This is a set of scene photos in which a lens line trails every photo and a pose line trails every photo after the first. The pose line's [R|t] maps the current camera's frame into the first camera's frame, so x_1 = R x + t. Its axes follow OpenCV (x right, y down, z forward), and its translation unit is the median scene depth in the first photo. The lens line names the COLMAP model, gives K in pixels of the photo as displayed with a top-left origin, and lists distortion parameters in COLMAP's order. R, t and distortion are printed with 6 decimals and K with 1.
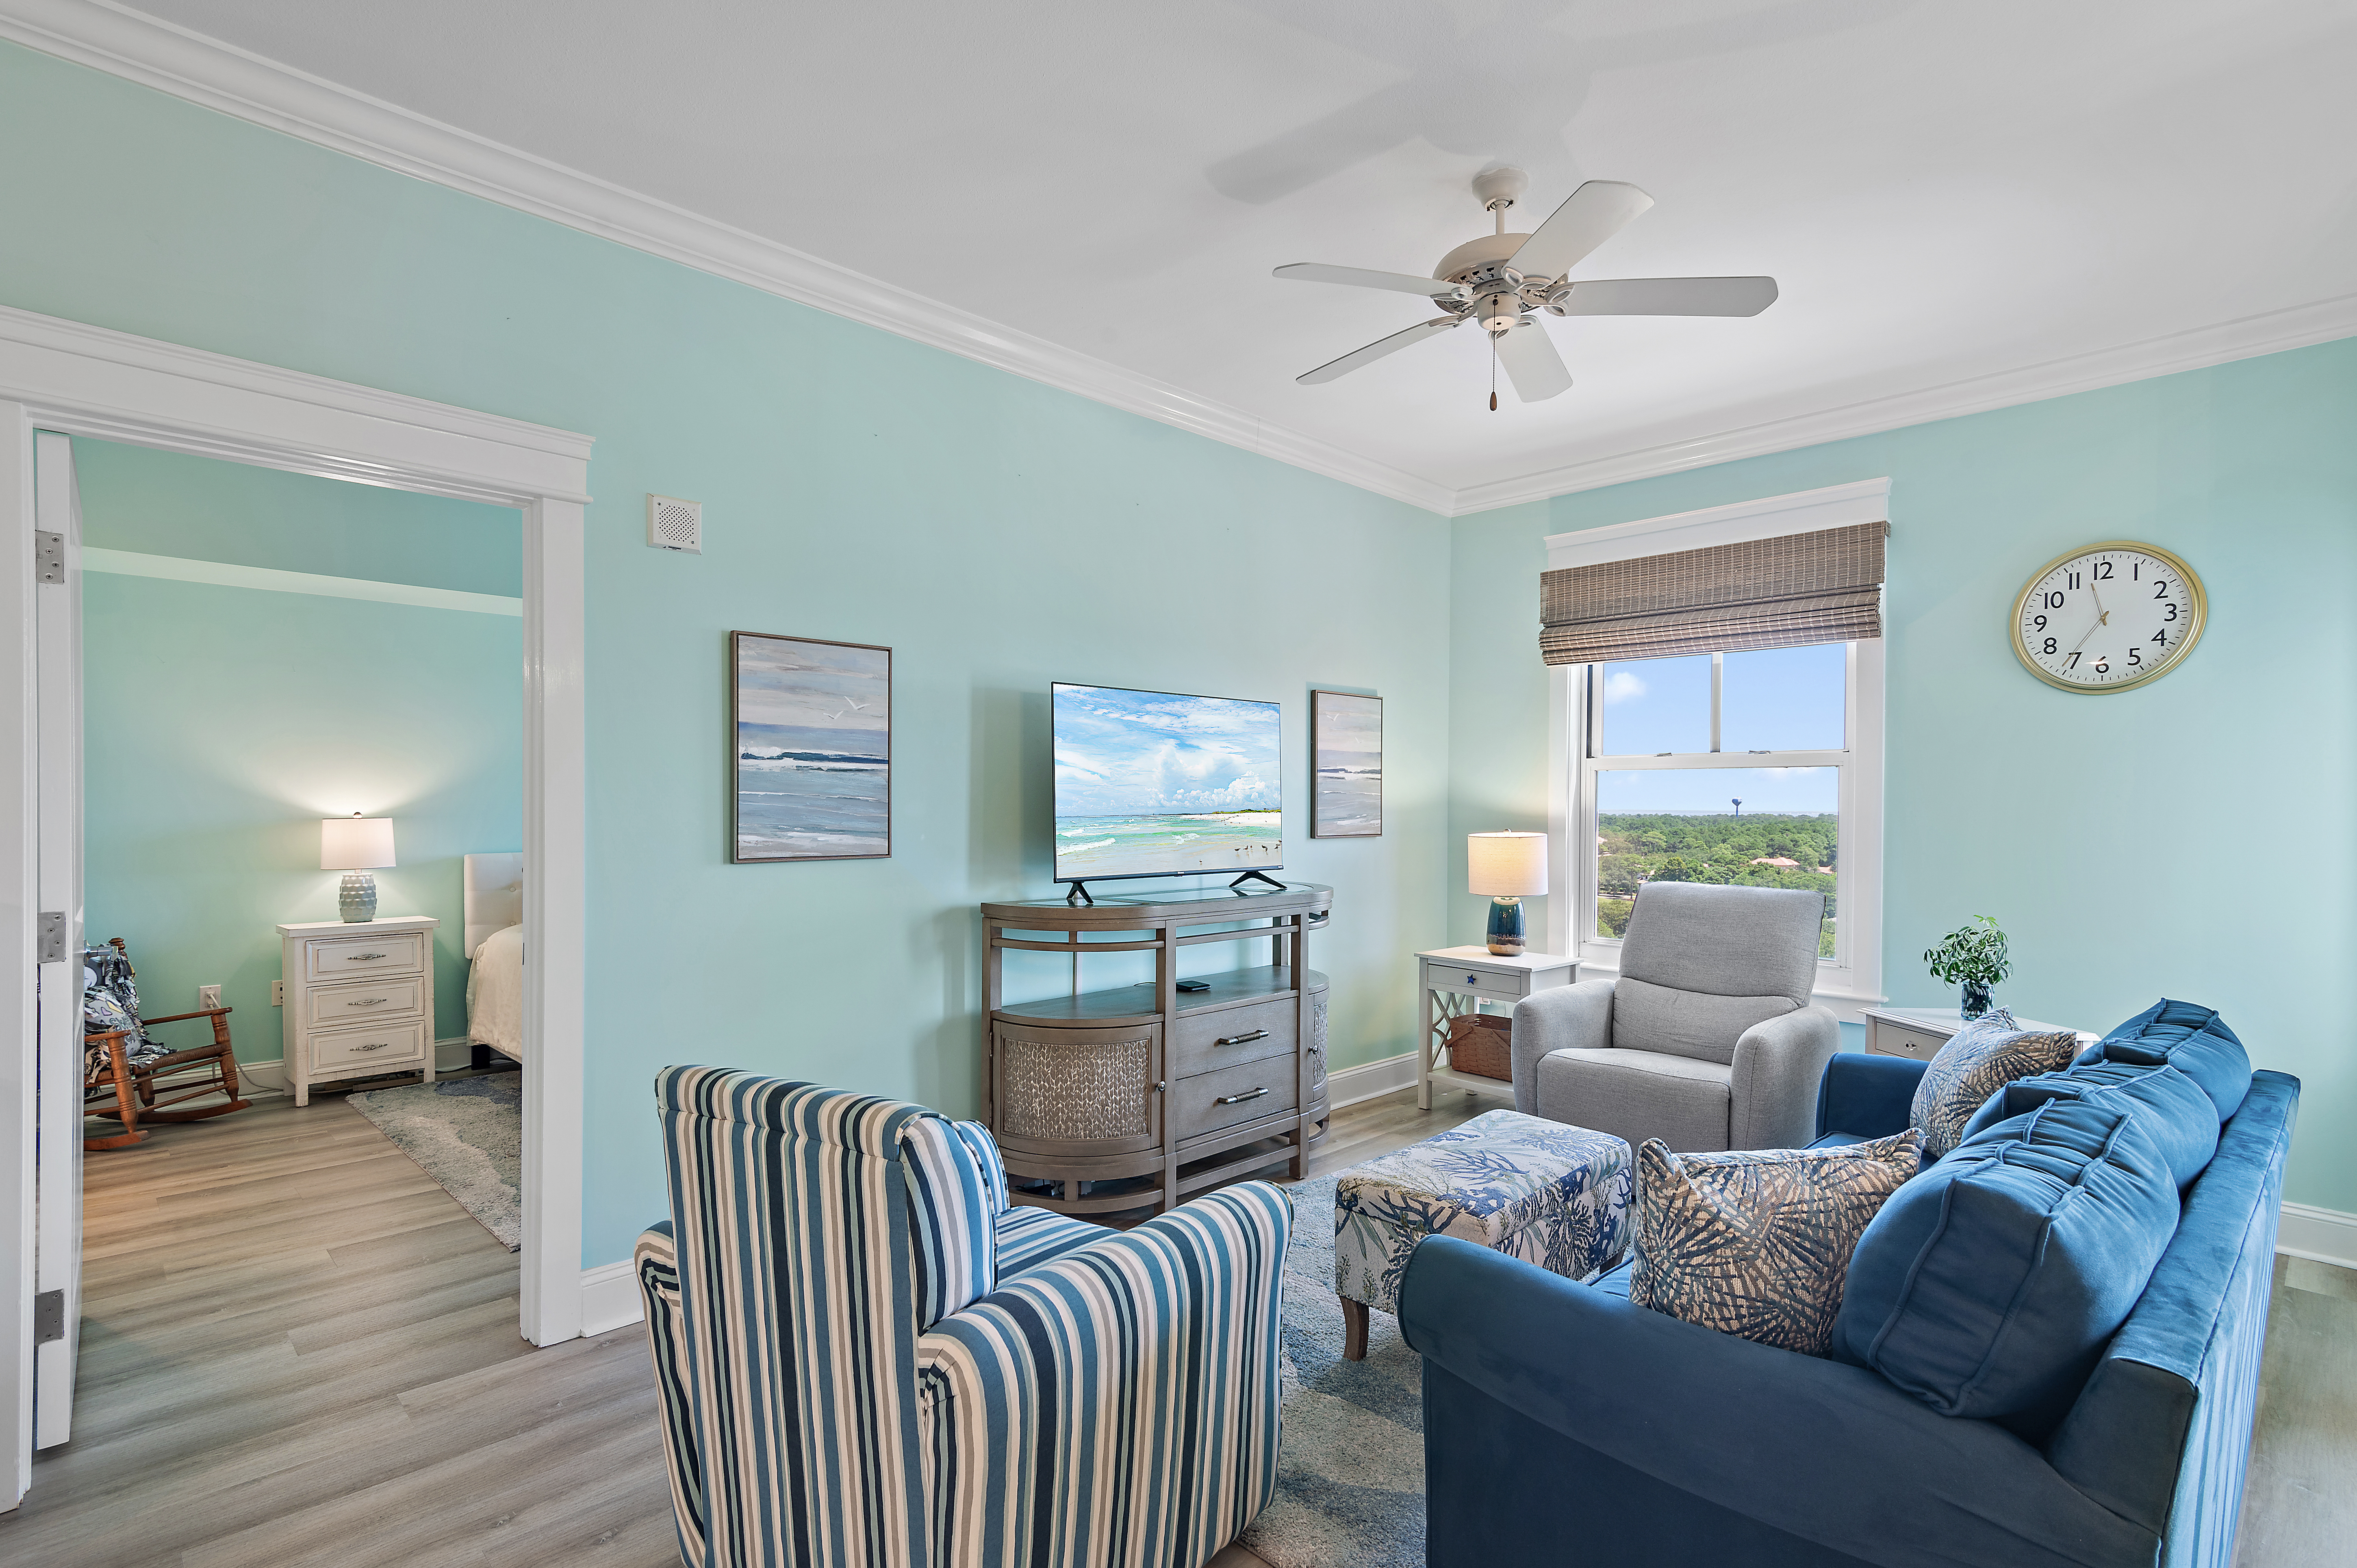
lens RADIAL K [[1147.8, 0, 1173.9], [0, 1147.8, 812.3], [0, 0, 1]] dist [0.015543, -0.000048]
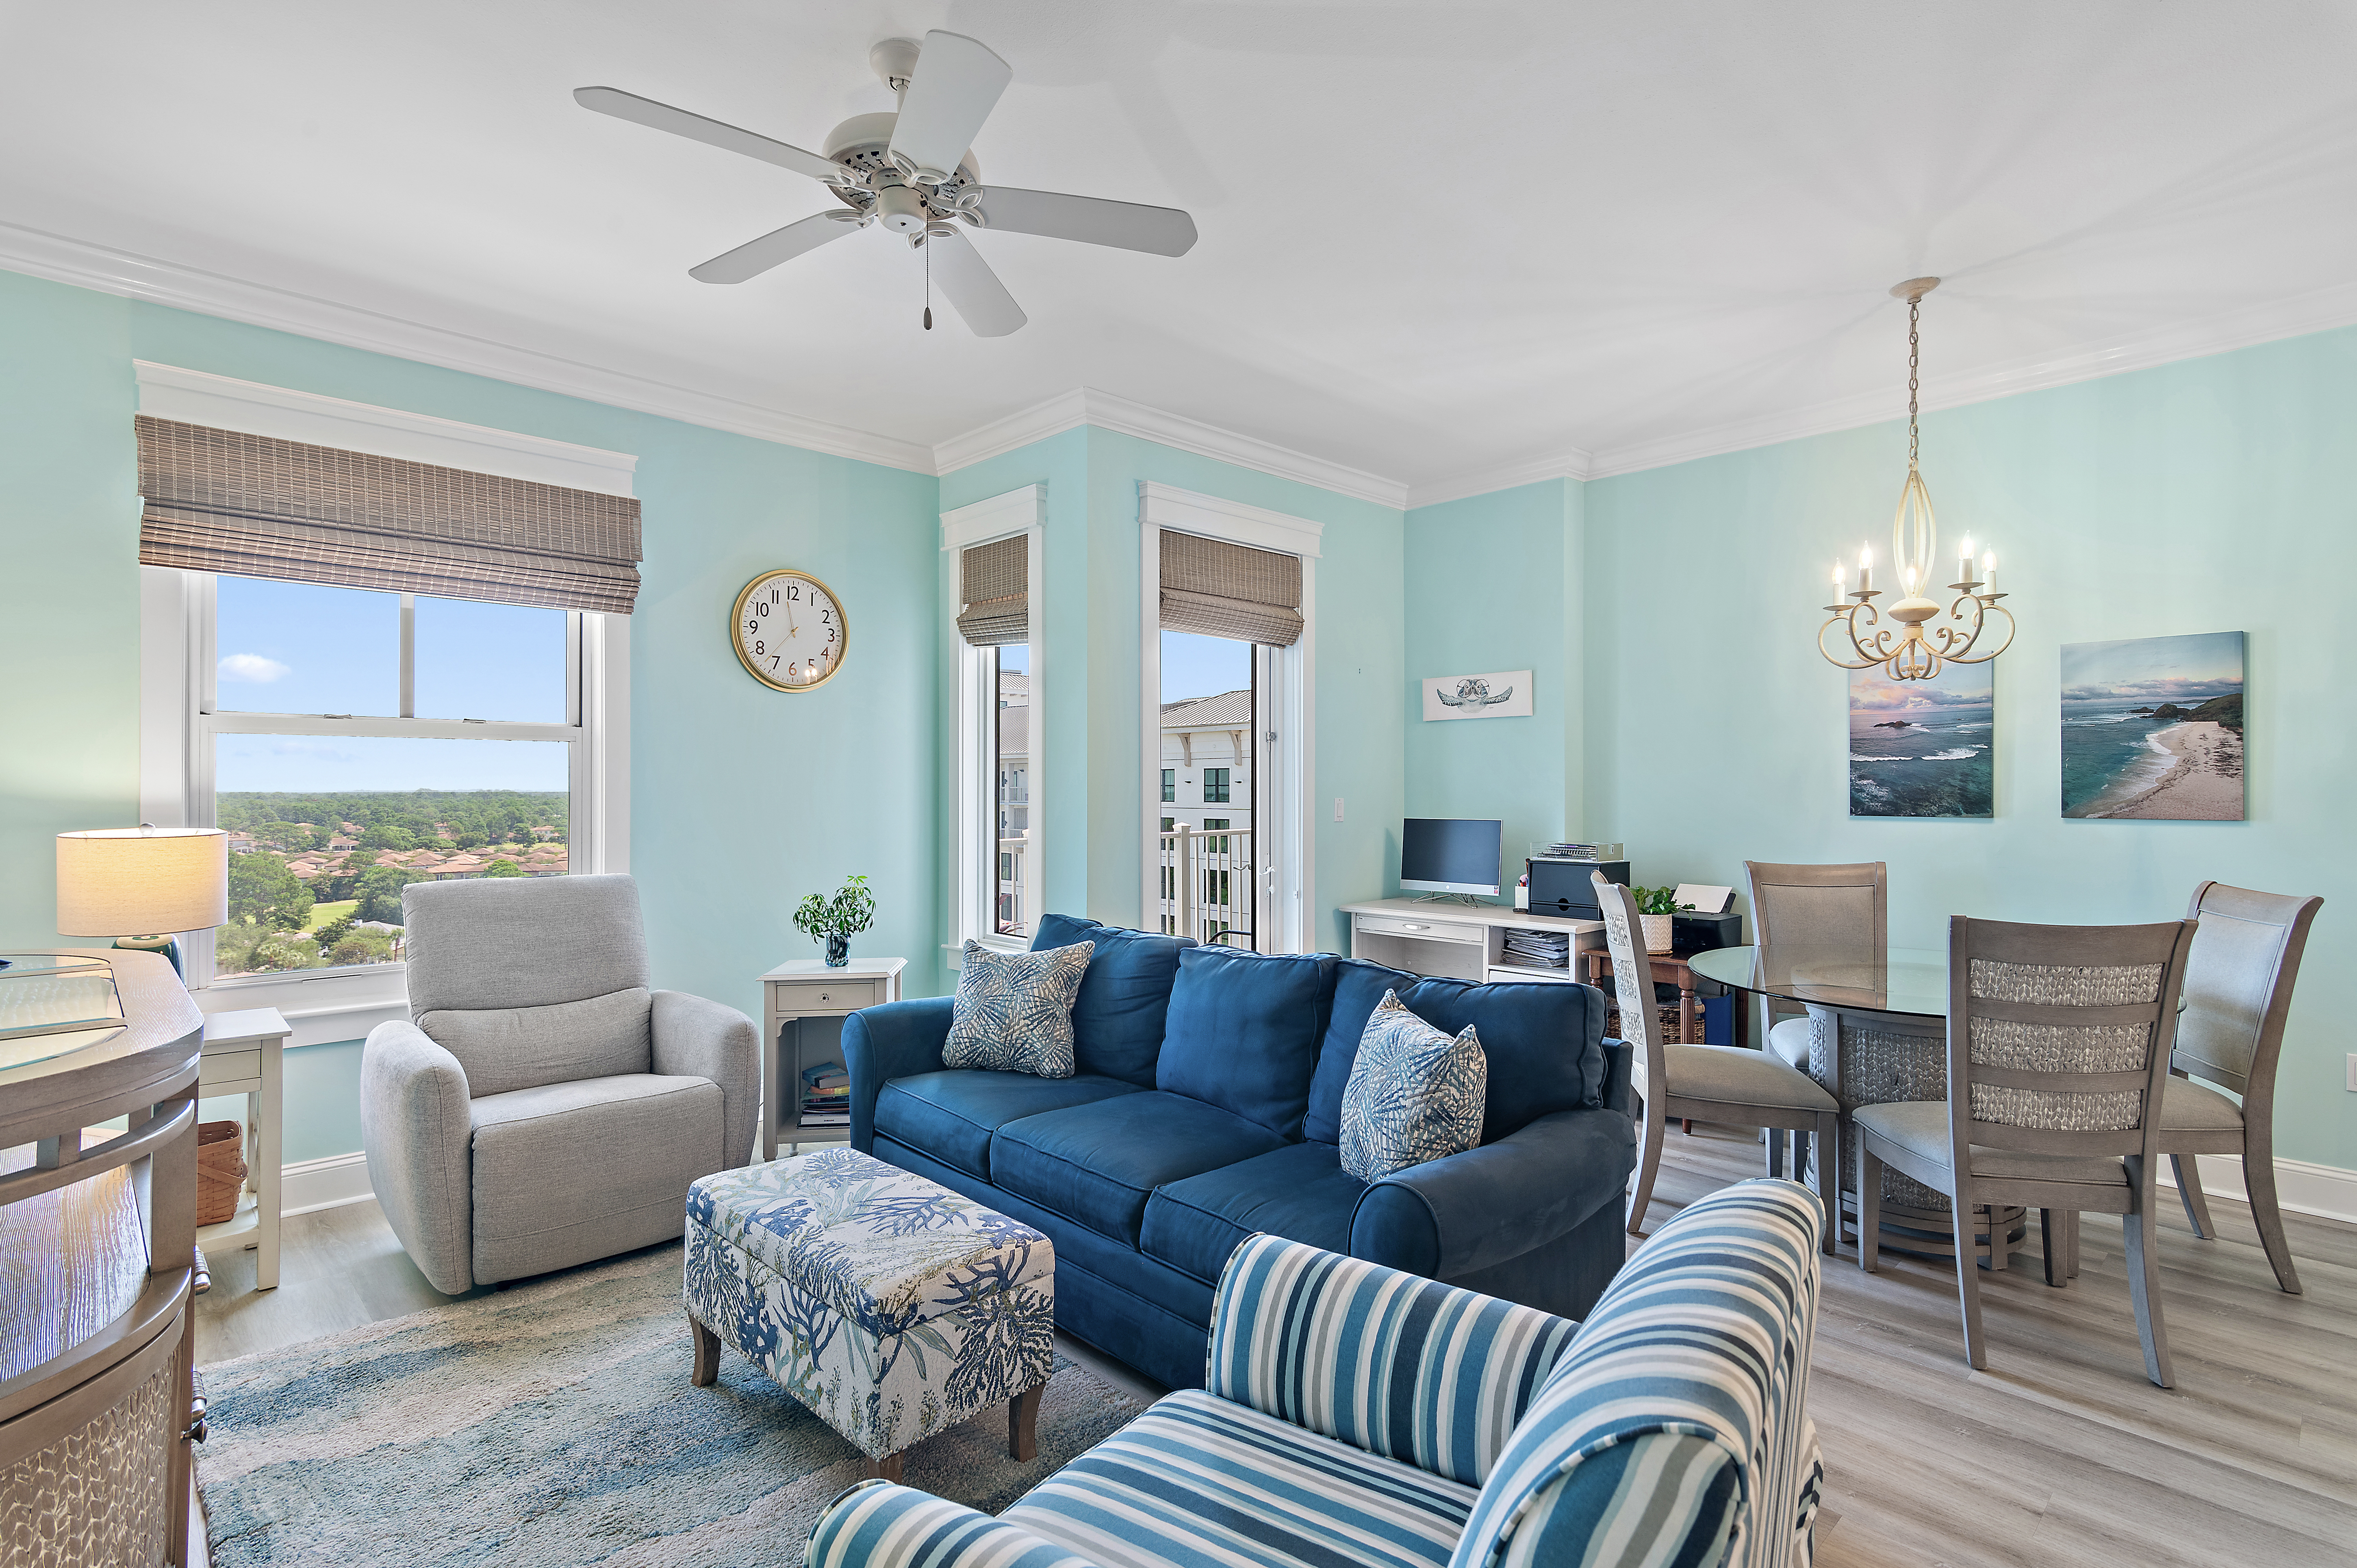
lens RADIAL K [[1135.5, 0, 1178.5], [0, 1135.5, 784.0], [0, 0, 1]] dist [0.015357, 0.000304]
pose [[0.010421, -0.005905, 0.999928, -0.421003], [0.007188, 0.999957, 0.005831, -0.008283], [-0.999920, 0.007127, 0.010463, 0.586300]]
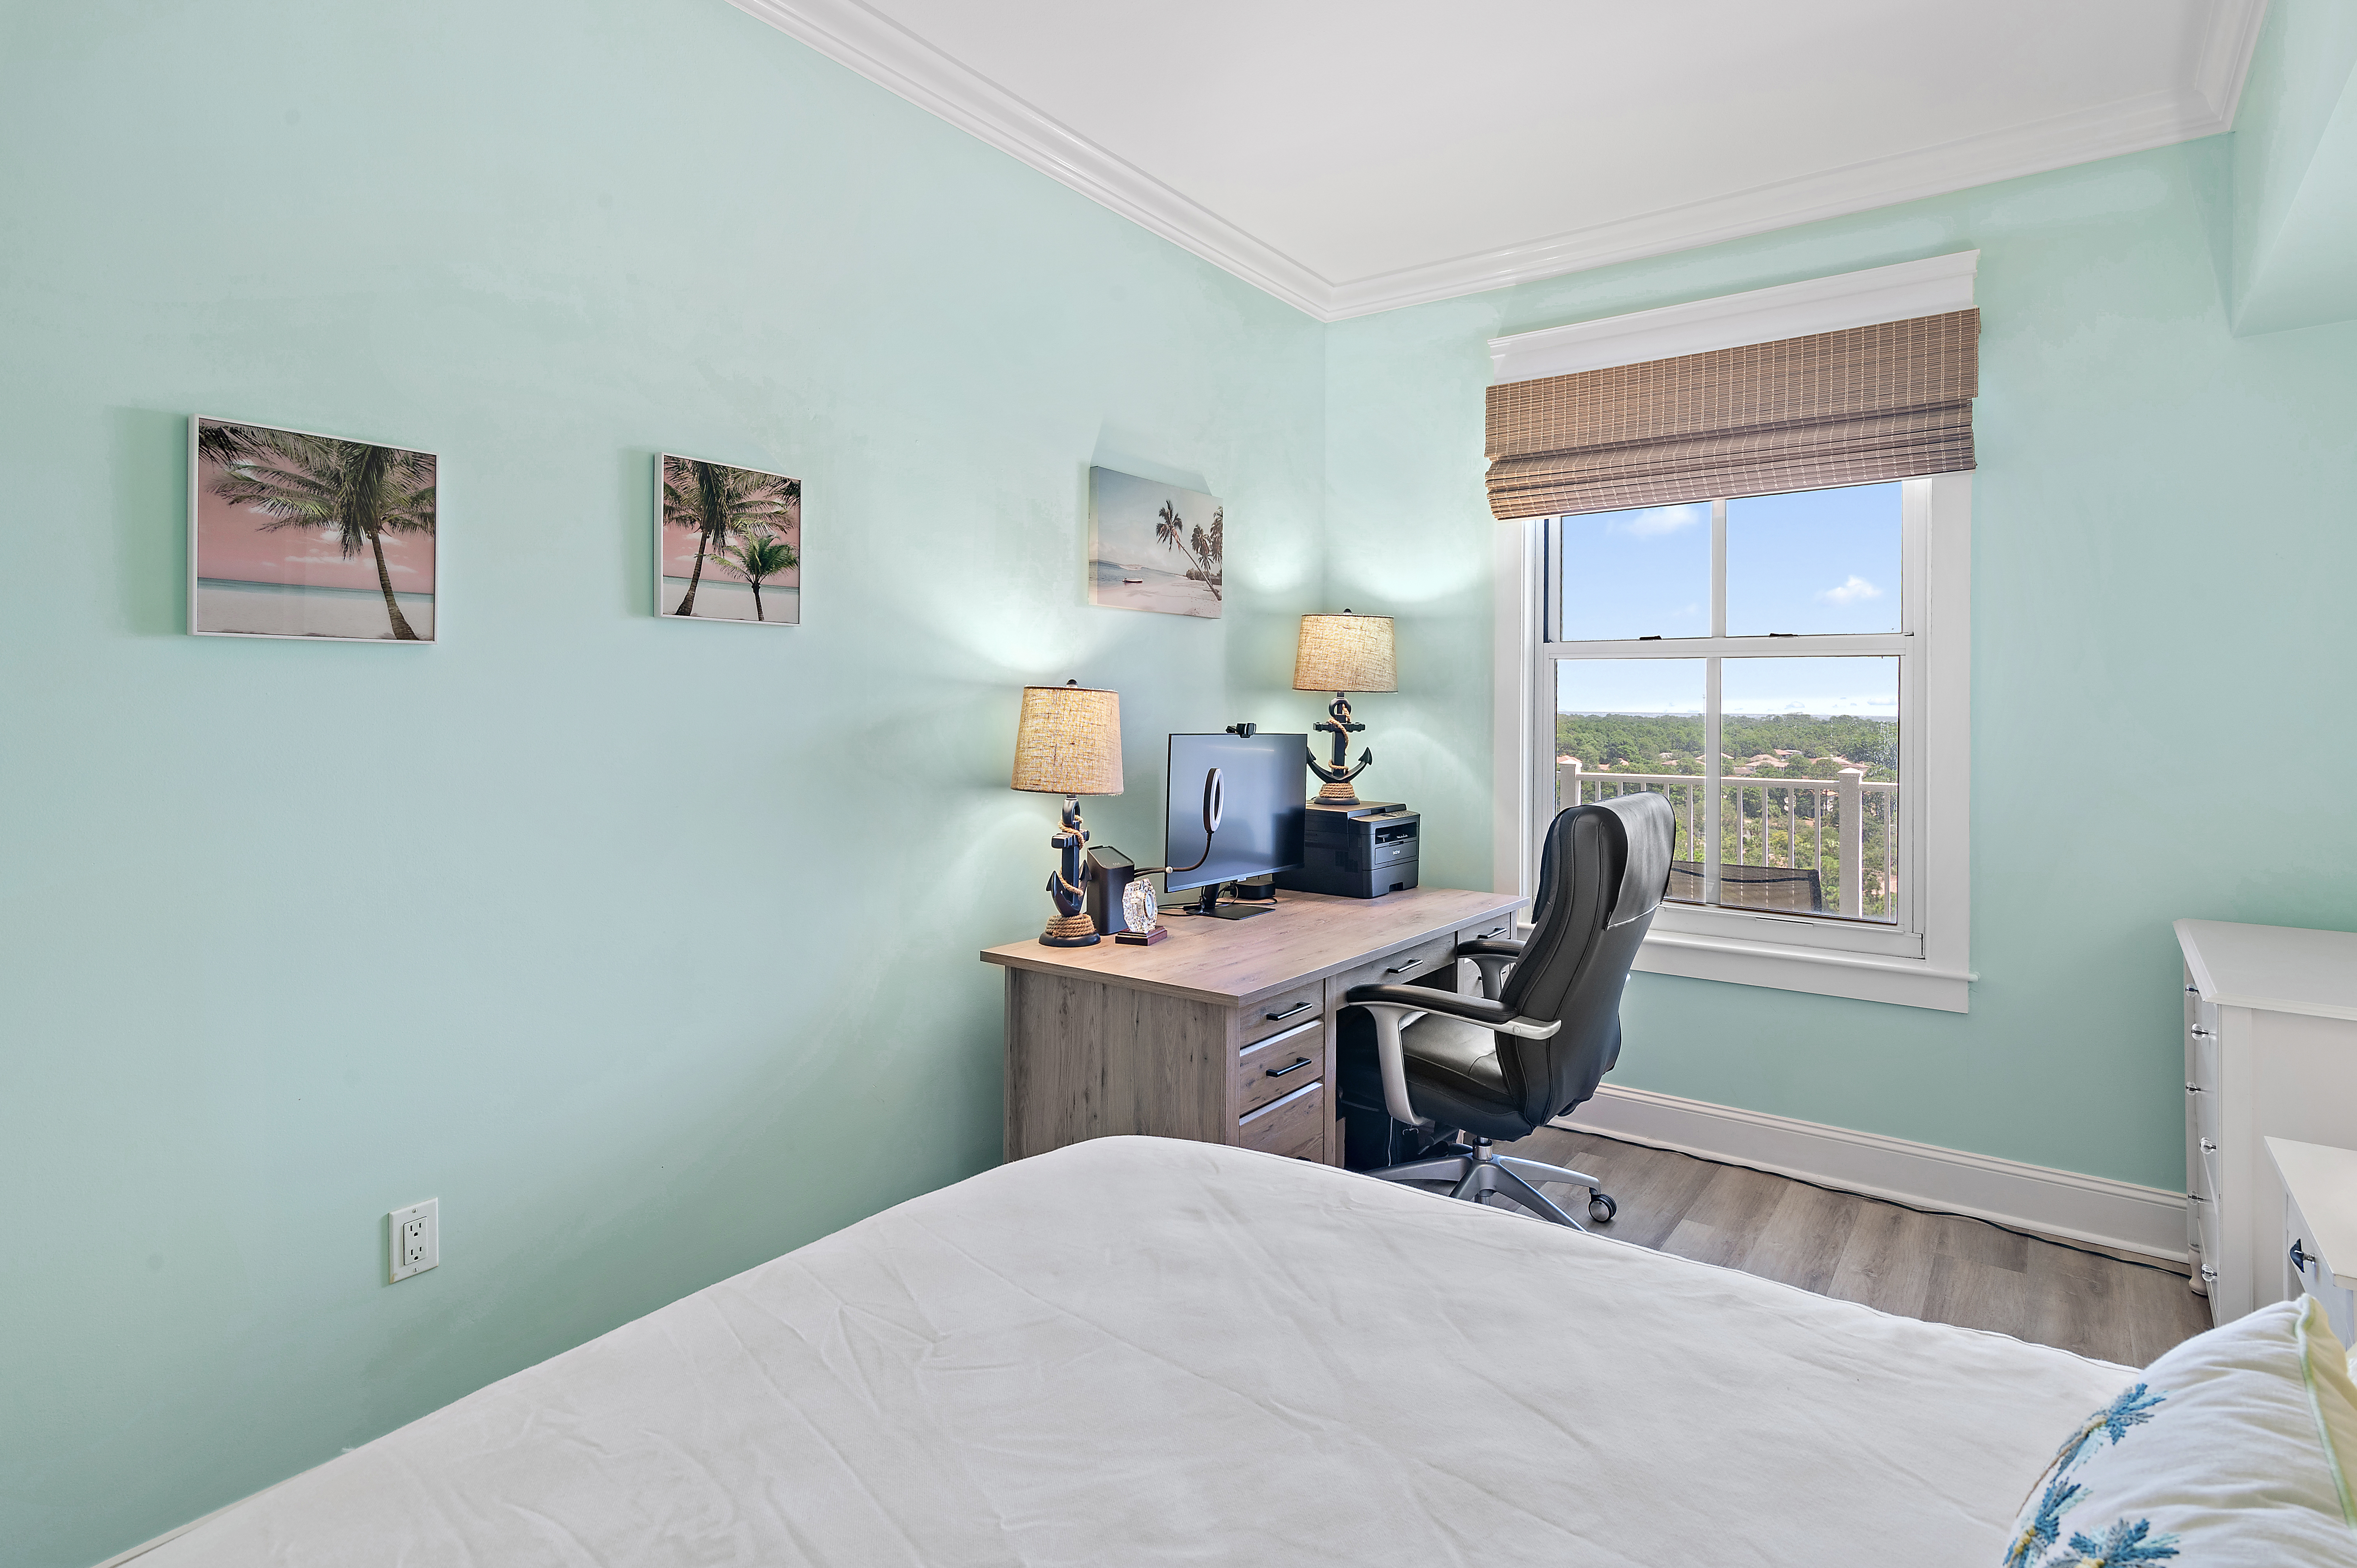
lens RADIAL K [[1156.9, 0, 1201.4], [0, 1156.9, 705.4], [0, 0, 1]] dist [0.001900, 0.000596]
pose [[0.983835, 0.000106, 0.179076, 0.018818], [0.001219, 0.999973, -0.007288, -0.004684], [-0.179071, 0.007388, 0.983808, 0.436488]]
